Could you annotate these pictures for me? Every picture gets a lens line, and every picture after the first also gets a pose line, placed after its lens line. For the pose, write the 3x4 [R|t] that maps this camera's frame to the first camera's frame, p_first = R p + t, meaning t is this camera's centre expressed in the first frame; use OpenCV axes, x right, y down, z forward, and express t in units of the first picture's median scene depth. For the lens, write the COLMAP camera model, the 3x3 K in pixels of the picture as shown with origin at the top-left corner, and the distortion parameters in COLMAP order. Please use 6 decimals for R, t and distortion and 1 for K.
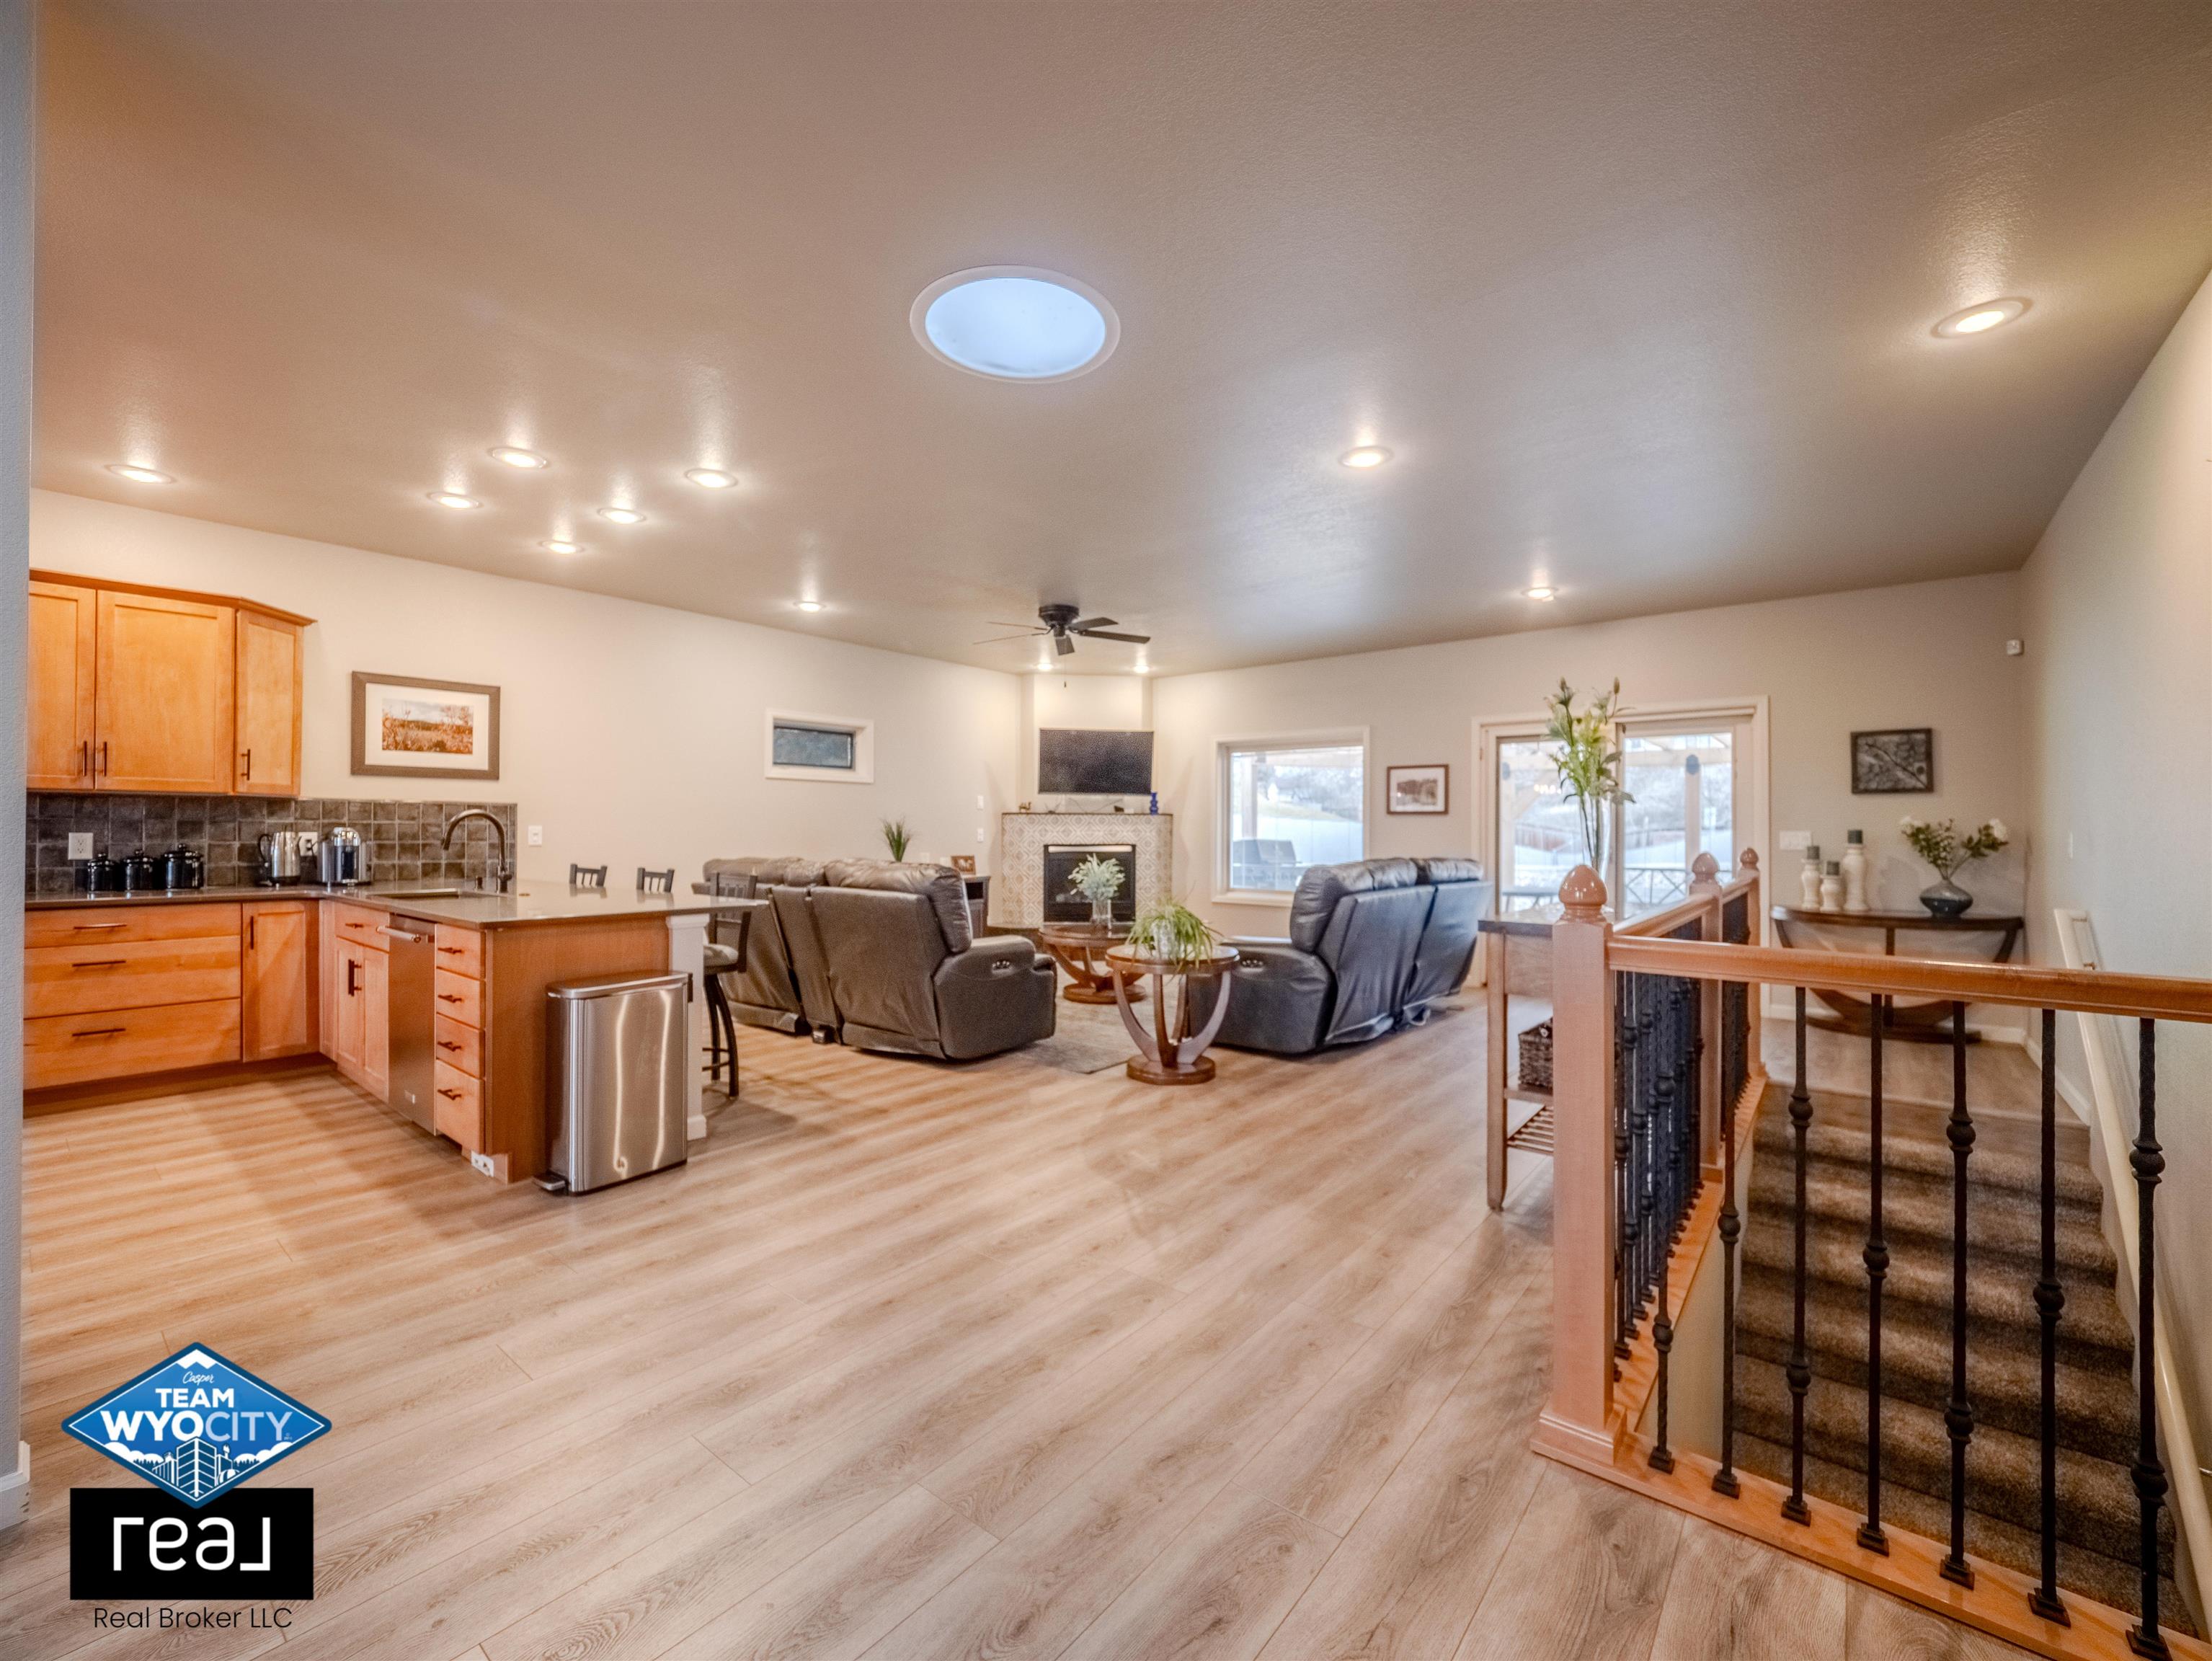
lens RADIAL K [[920.0, 0, 1106.4], [0, 920.0, 822.2], [0, 0, 1]] dist [-0.001521, 0.000089]
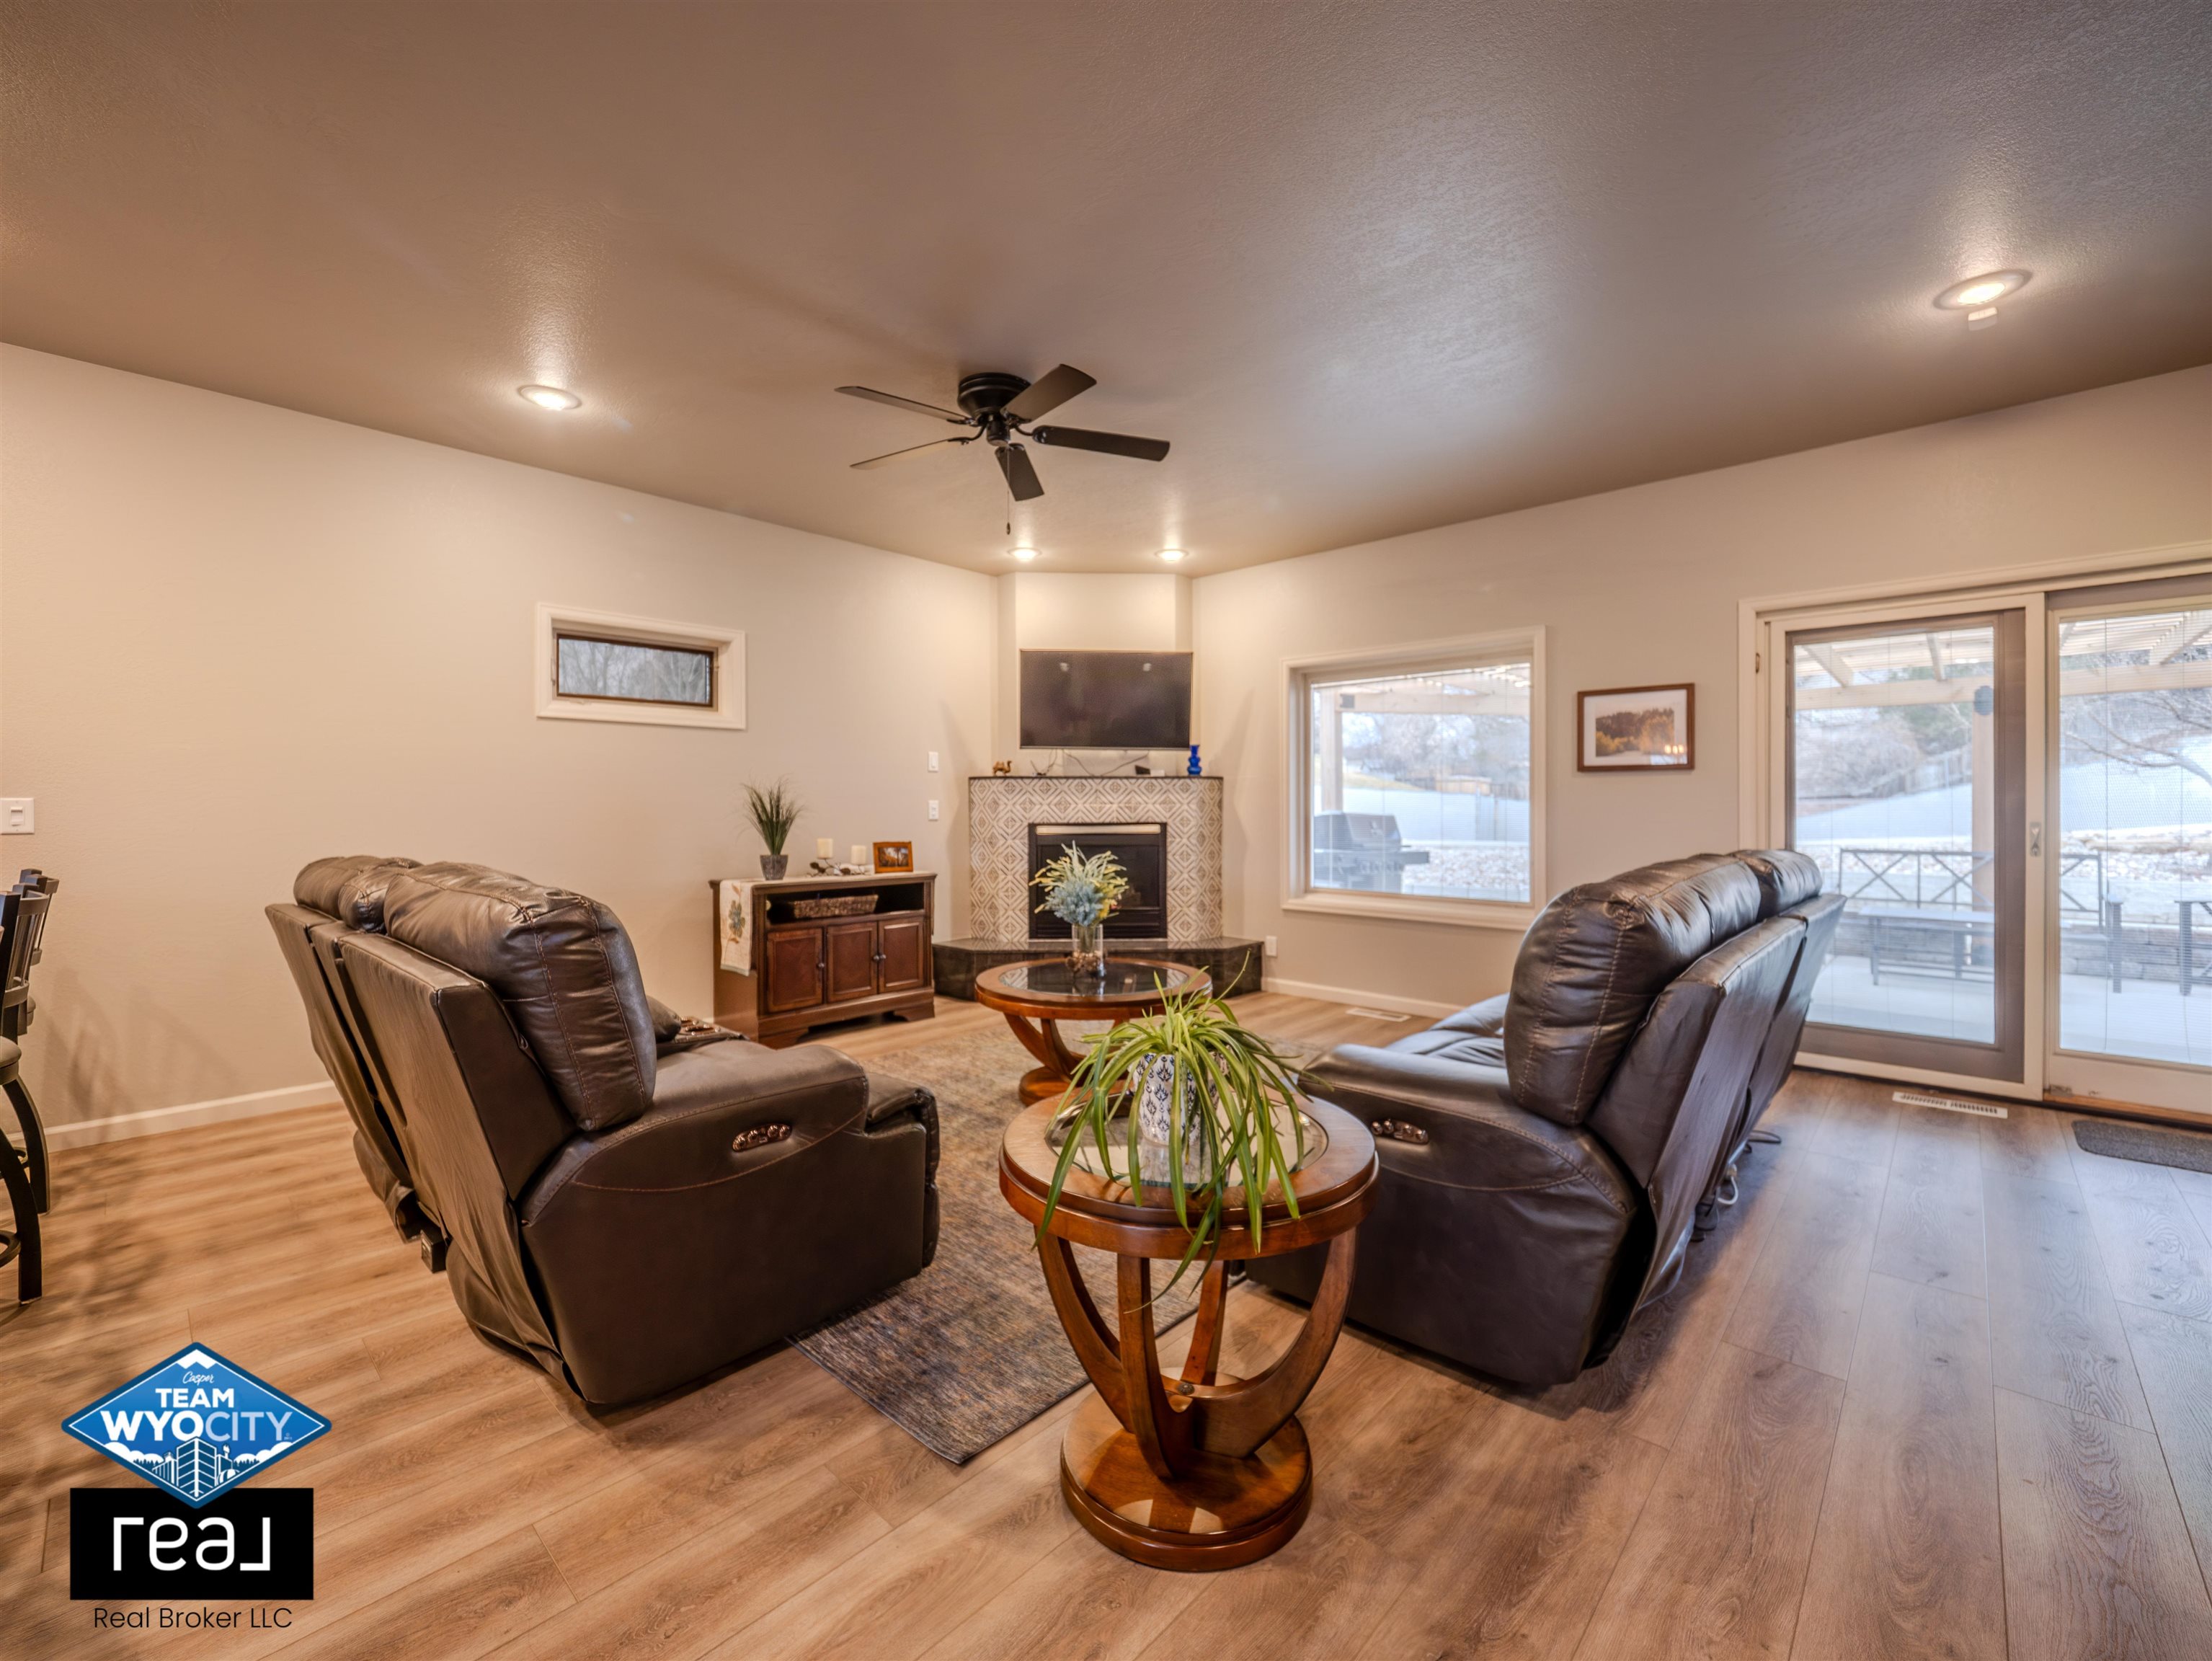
lens RADIAL K [[920.0, 0, 1106.4], [0, 920.0, 822.2], [0, 0, 1]] dist [-0.001521, 0.000089]
pose [[0.997723, -0.005340, -0.067239, 0.052782], [0.007212, 0.999592, 0.027636, 0.008145], [0.067064, -0.028058, 0.997354, 0.524222]]
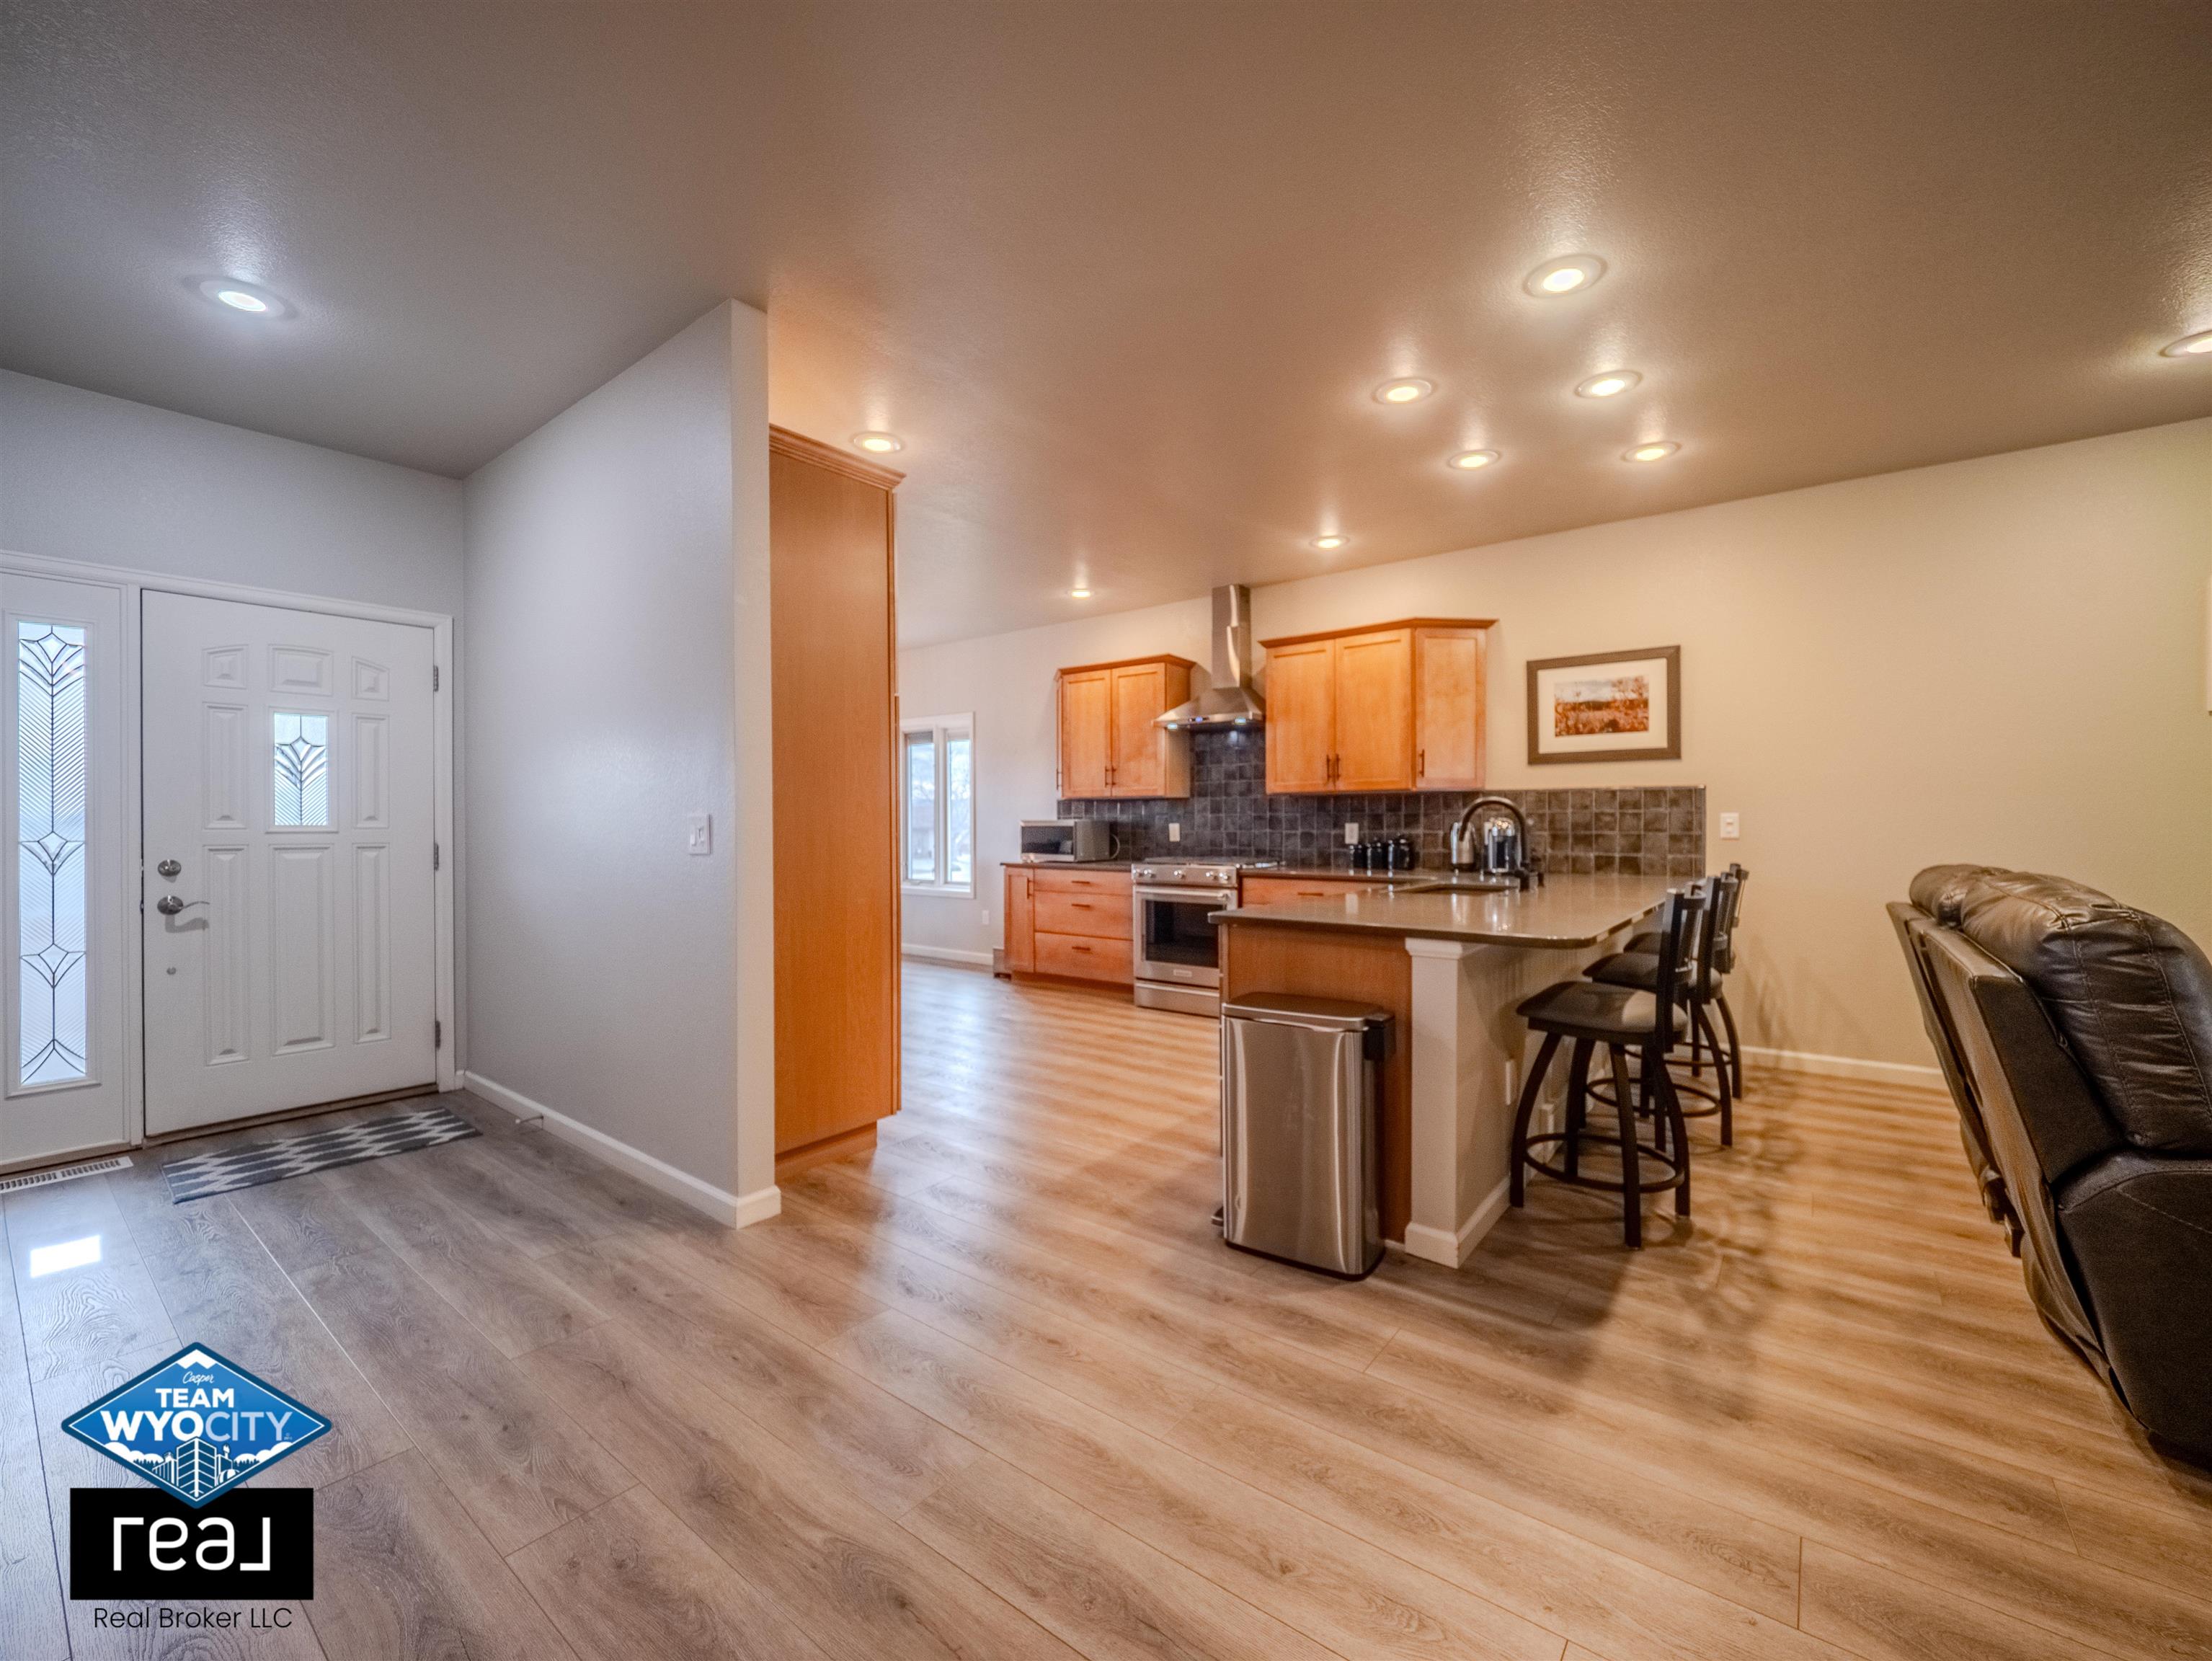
lens RADIAL K [[920.0, 0, 1106.4], [0, 920.0, 822.2], [0, 0, 1]] dist [-0.001521, 0.000089]
pose [[0.019886, -0.002981, -0.999798, 0.154376], [0.014589, 0.999890, -0.002691, 0.006096], [0.999696, -0.014533, 0.019927, 0.469234]]
